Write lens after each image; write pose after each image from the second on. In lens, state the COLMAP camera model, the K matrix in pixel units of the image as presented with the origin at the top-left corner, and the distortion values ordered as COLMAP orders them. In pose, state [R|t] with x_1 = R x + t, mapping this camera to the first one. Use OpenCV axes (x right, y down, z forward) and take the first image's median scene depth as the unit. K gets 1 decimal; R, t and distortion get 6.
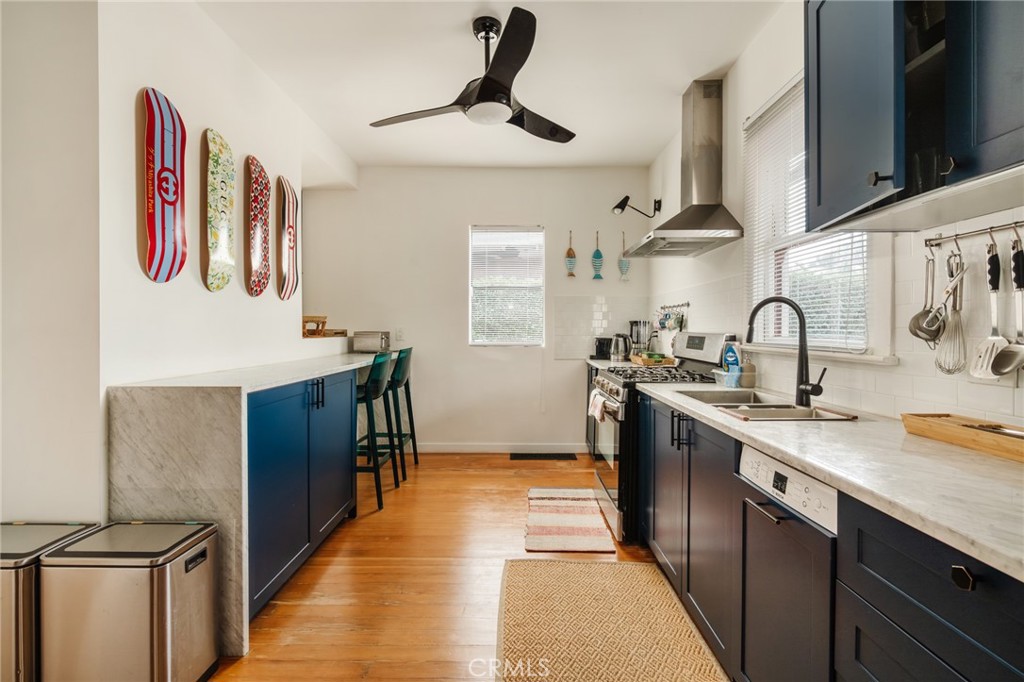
lens RADIAL K [[468.6, 0, 508.6], [0, 468.6, 334.2], [0, 0, 1]] dist [-0.009552, 0.002813]
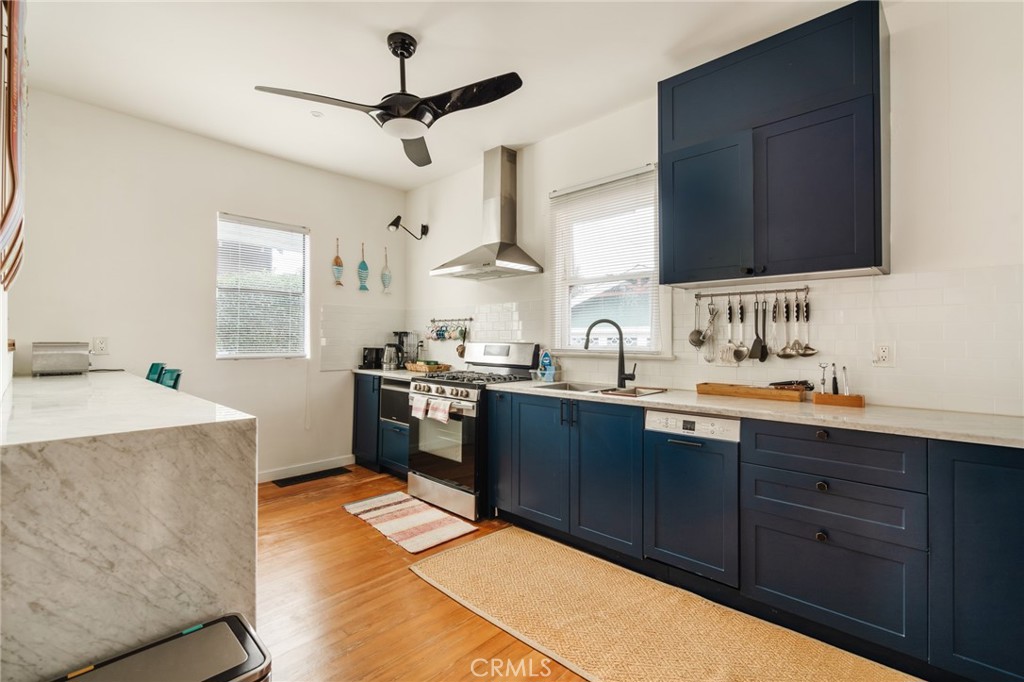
lens RADIAL K [[468.6, 0, 513.3], [0, 468.6, 334.7], [0, 0, 1]] dist [-0.009552, 0.002813]
pose [[0.673224, 0.008190, 0.739393, -0.664464], [0.006011, 0.999845, -0.016548, -0.004109], [-0.739414, 0.015585, 0.673071, 0.152802]]
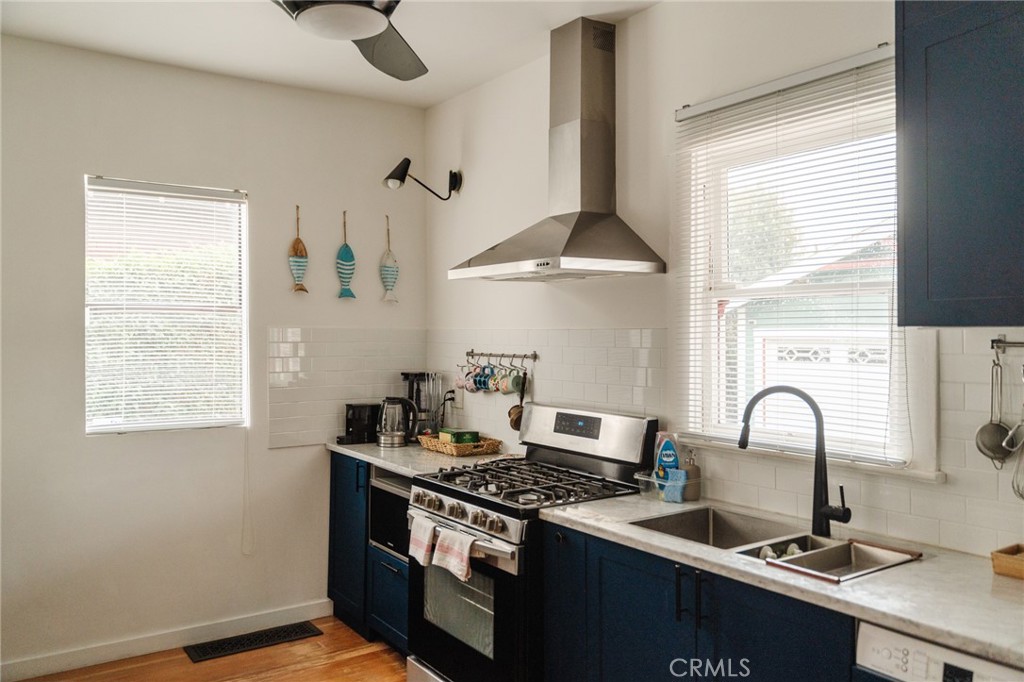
lens RADIAL K [[829.1, 0, 512.6], [0, 829.1, 334.2], [0, 0, 1]] dist [-0.002293, 0.000977]
pose [[0.810361, -0.005867, 0.585901, -0.438779], [0.009411, 0.999951, -0.003003, -0.135787], [-0.585855, 0.007947, 0.810377, 0.176888]]
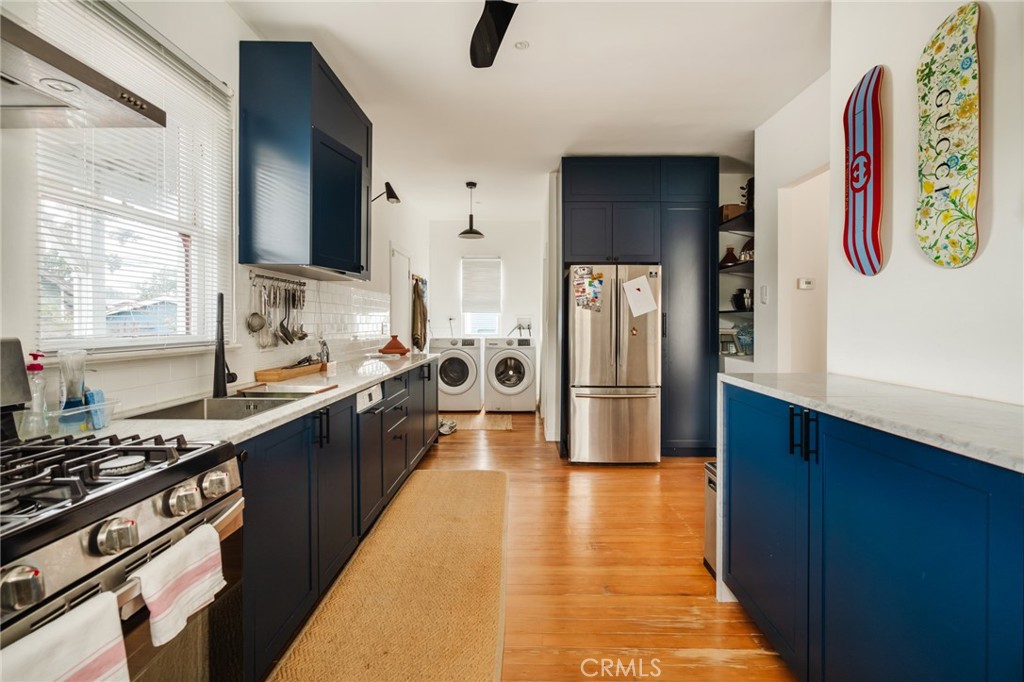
lens RADIAL K [[468.6, 0, 513.7], [0, 468.6, 330.2], [0, 0, 1]] dist [-0.009552, 0.002813]
pose [[-1.000000, -0.000619, 0.000024, -0.034796], [-0.000618, 0.999589, 0.028649, -0.024462], [-0.000042, 0.028649, -0.999590, 1.669630]]
